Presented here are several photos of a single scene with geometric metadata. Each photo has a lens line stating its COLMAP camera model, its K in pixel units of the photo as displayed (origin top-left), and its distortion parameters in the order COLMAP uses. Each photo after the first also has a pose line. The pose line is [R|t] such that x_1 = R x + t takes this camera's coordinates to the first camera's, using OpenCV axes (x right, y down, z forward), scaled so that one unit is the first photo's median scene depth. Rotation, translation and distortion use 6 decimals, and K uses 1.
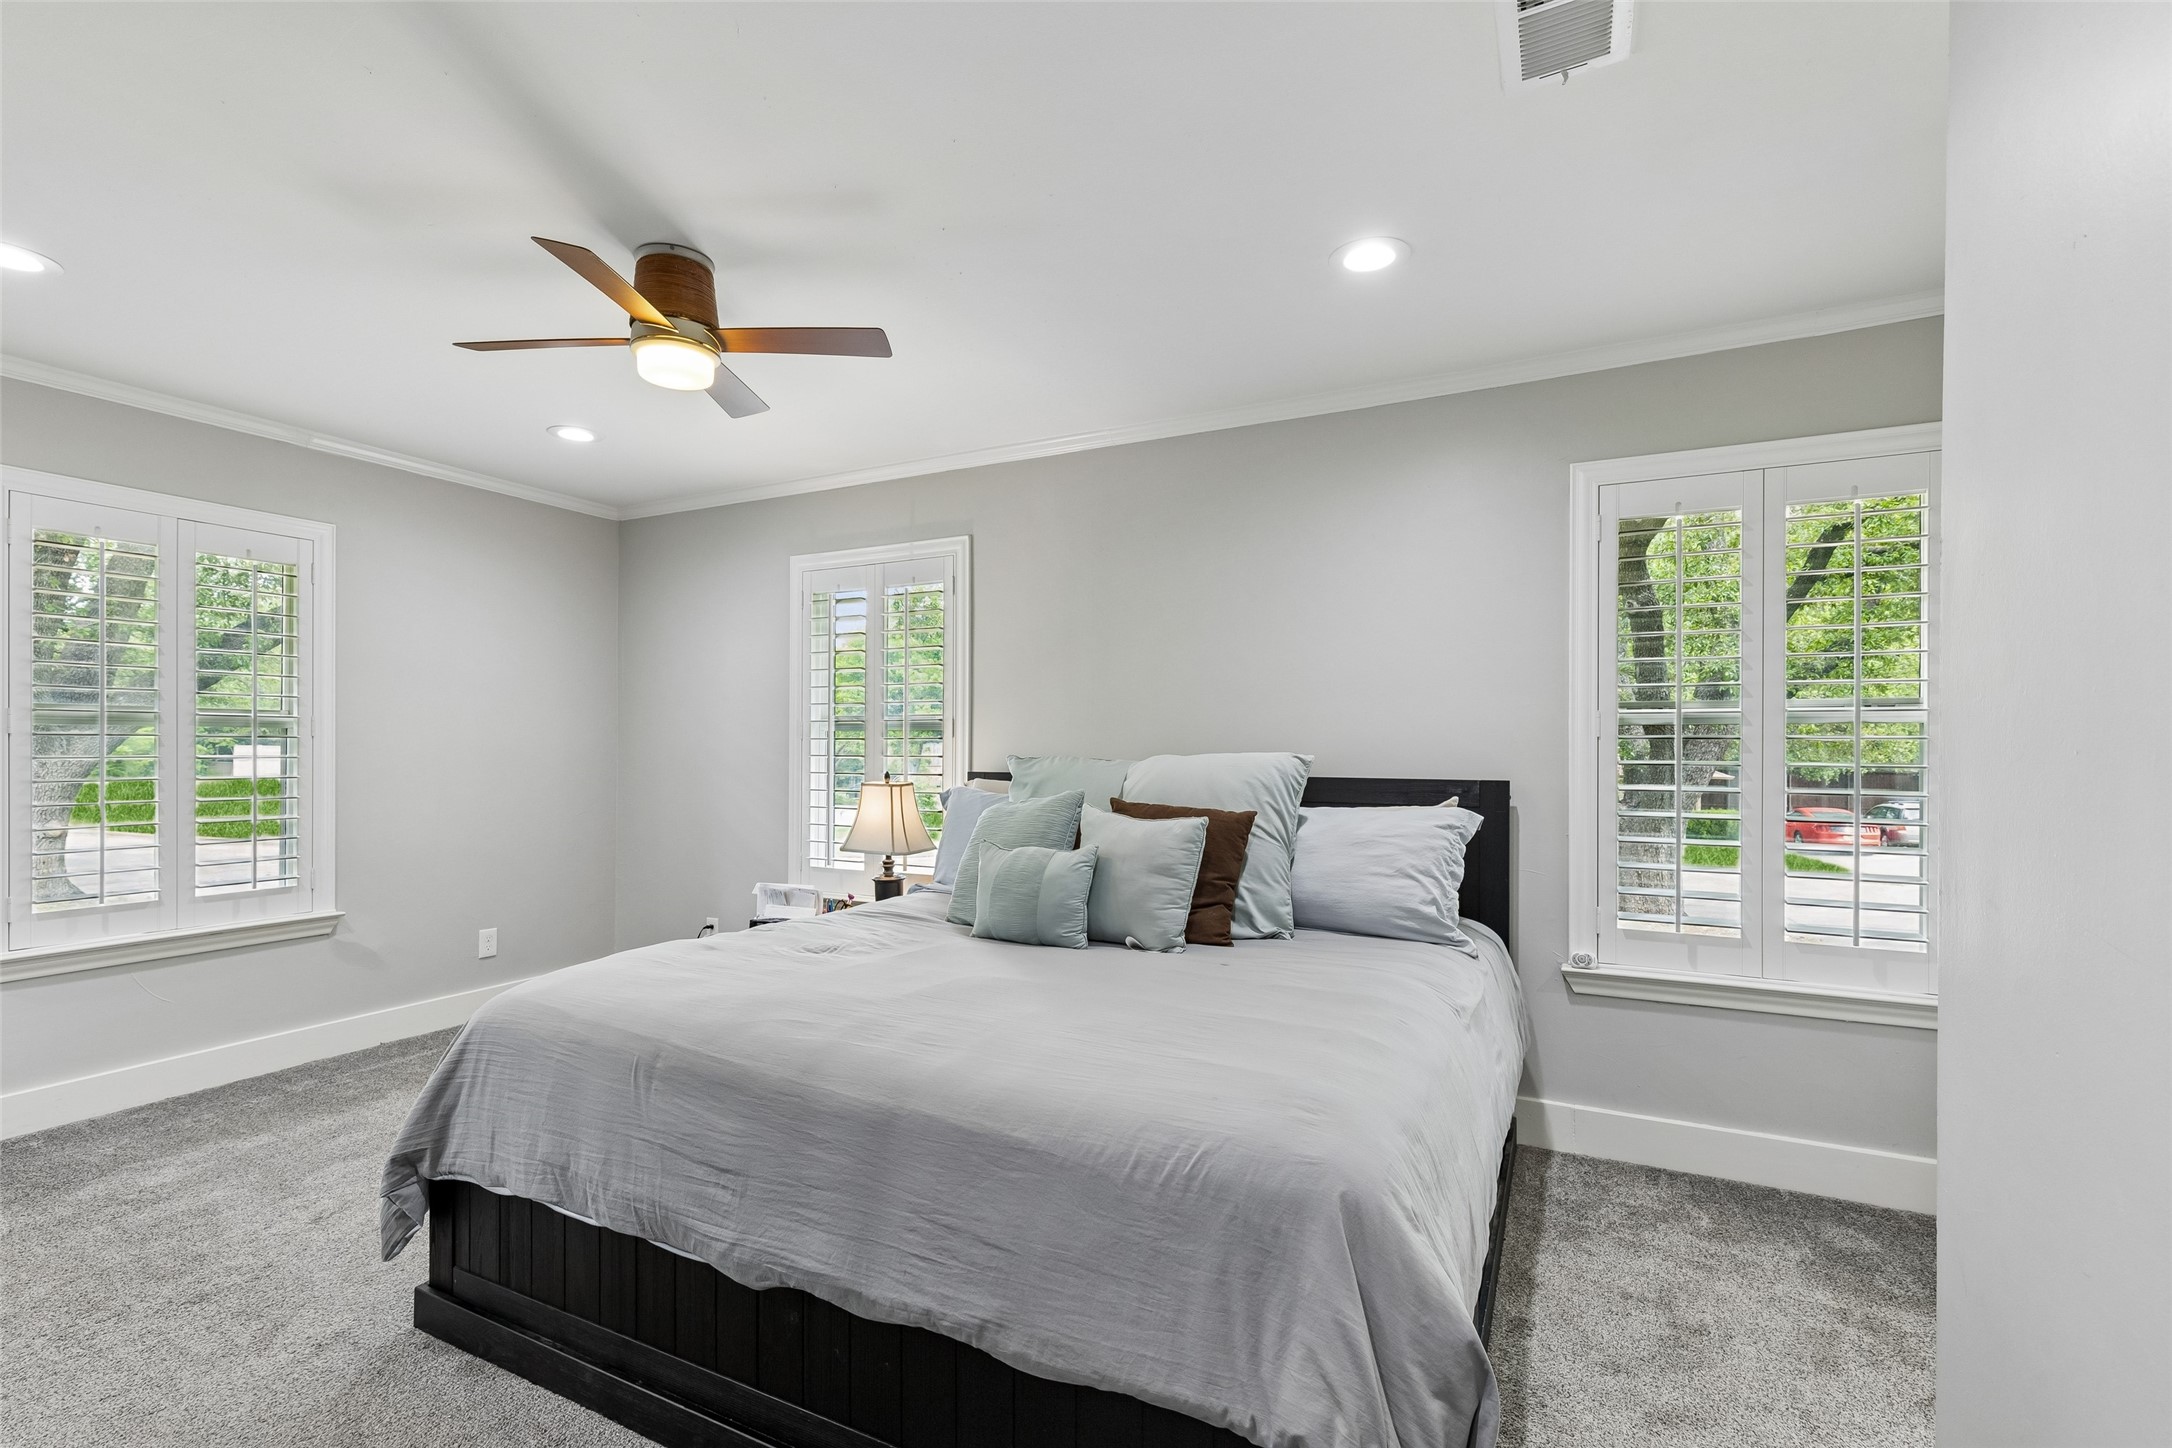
lens RADIAL K [[985.7, 0, 1091.1], [0, 985.7, 739.7], [0, 0, 1]] dist [0.002572, 0.000722]
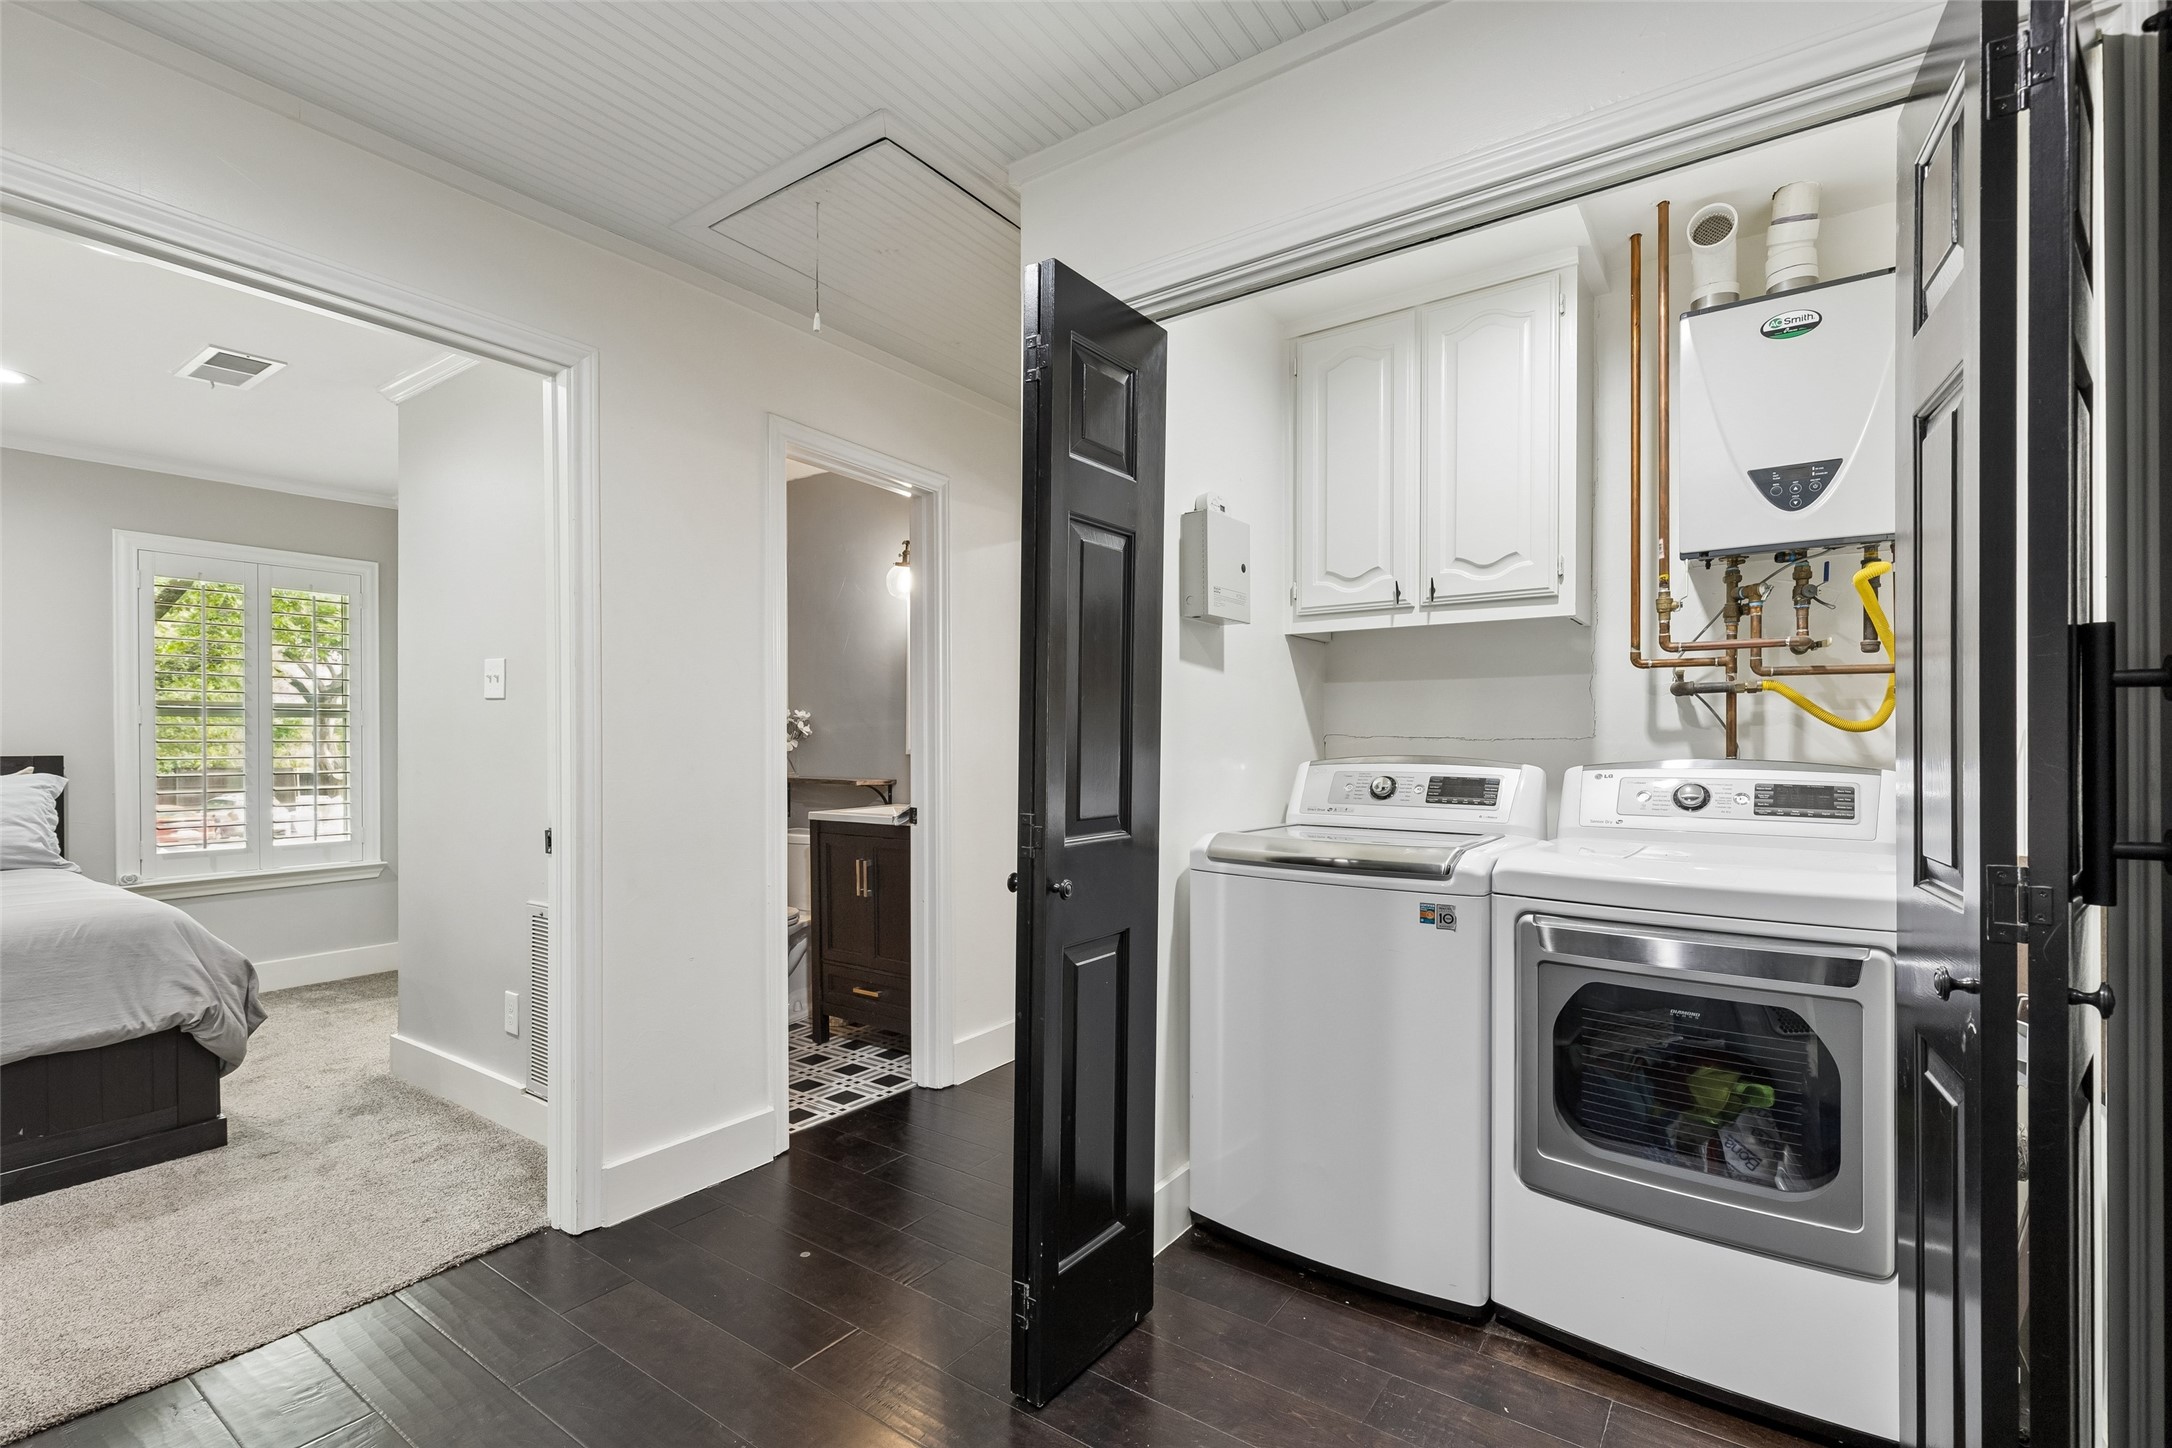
lens RADIAL K [[985.7, 0, 1093.0], [0, 985.7, 736.1], [0, 0, 1]] dist [0.002572, 0.000722]
pose [[0.153867, 0.001083, 0.988091, -0.798702], [-0.001084, 0.999999, -0.000927, 0.016186], [-0.988091, -0.000928, 0.153868, -0.686699]]
